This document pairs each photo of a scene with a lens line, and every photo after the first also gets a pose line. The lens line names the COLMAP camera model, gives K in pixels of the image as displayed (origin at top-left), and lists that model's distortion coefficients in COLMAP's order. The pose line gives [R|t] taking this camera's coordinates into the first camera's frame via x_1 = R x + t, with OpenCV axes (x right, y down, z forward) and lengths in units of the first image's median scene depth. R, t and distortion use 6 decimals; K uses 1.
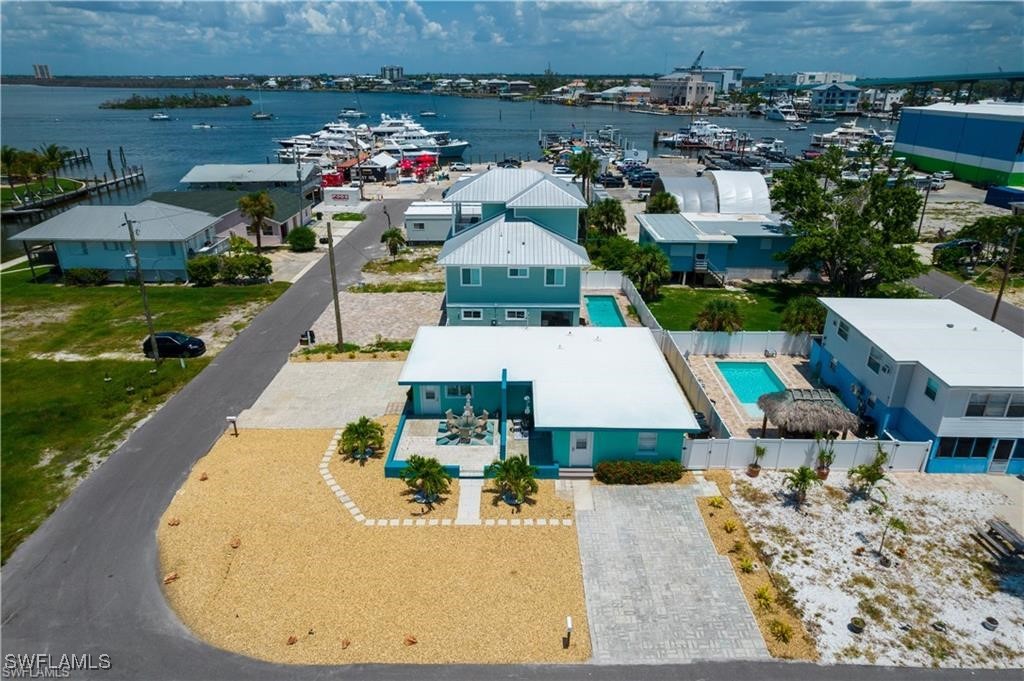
lens RADIAL K [[651.9, 0, 513.9], [0, 651.9, 345.8], [0, 0, 1]] dist [-0.080108, 0.076378]
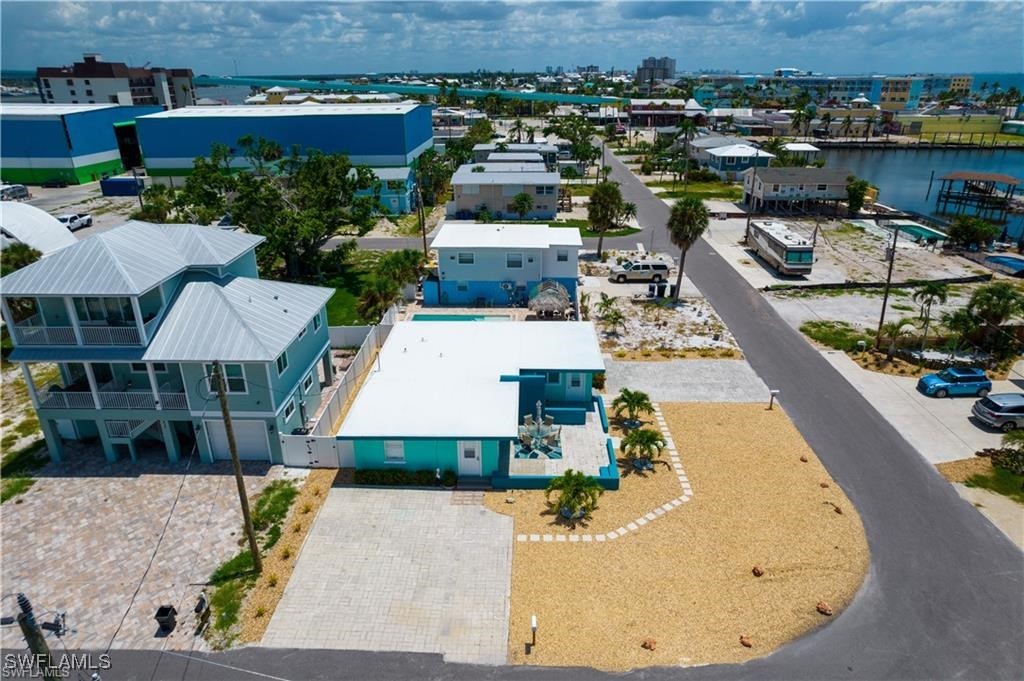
lens RADIAL K [[651.9, 0, 513.9], [0, 651.9, 345.8], [0, 0, 1]] dist [-0.080108, 0.076378]
pose [[0.016503, -0.393643, 0.919115, -1.132182], [0.392498, 0.848004, 0.356140, -0.434688], [-0.919605, 0.354873, 0.168499, 1.011375]]
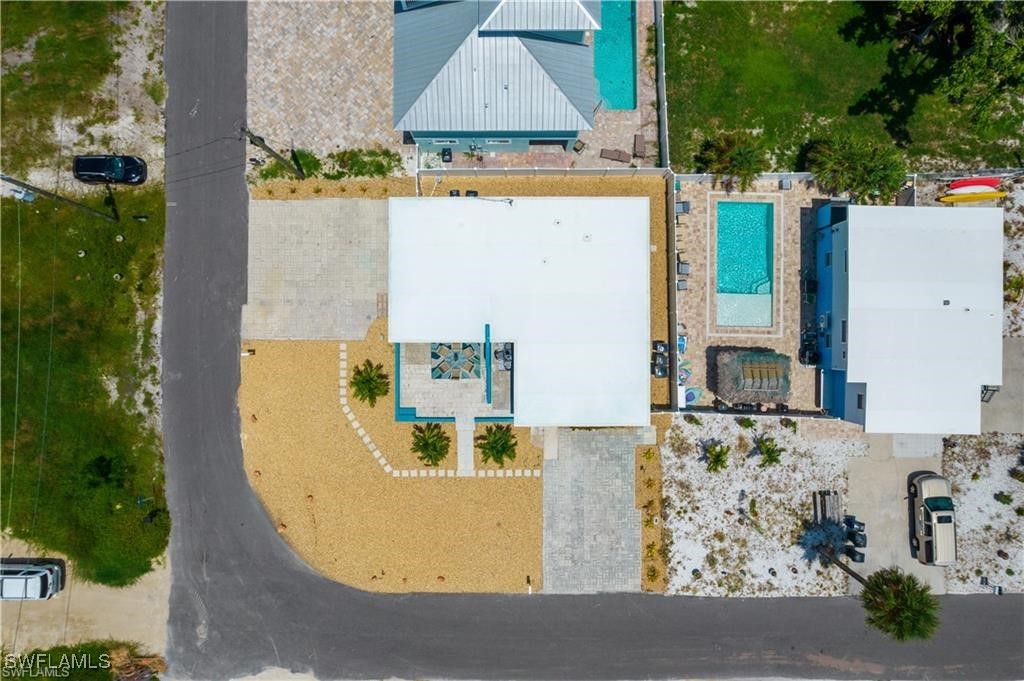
lens RADIAL K [[651.9, 0, 513.9], [0, 651.9, 345.8], [0, 0, 1]] dist [-0.080108, 0.076378]
pose [[0.999966, -0.004559, -0.006801, 0.044006], [0.008051, 0.396094, 0.918174, -1.138981], [-0.001492, -0.918198, 0.396118, 0.705477]]
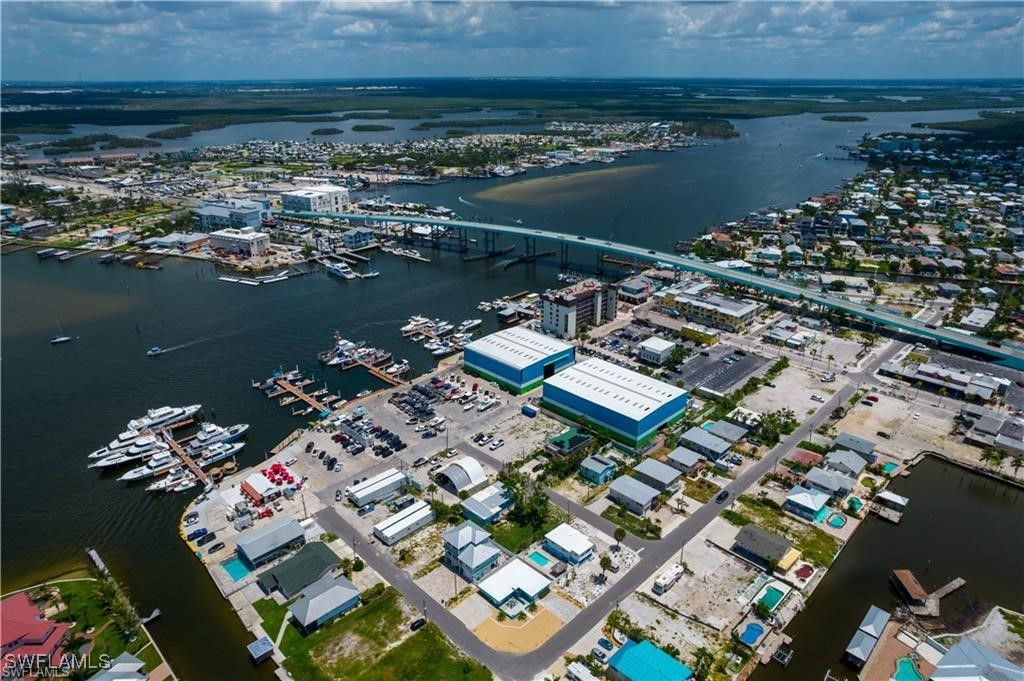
lens RADIAL K [[651.9, 0, 513.9], [0, 651.9, 345.8], [0, 0, 1]] dist [-0.080108, 0.076378]
pose [[0.703190, -0.280173, 0.653473, -3.333085], [0.277237, 0.954385, 0.110858, -2.789871], [-0.654724, 0.103213, 0.748788, -3.523936]]
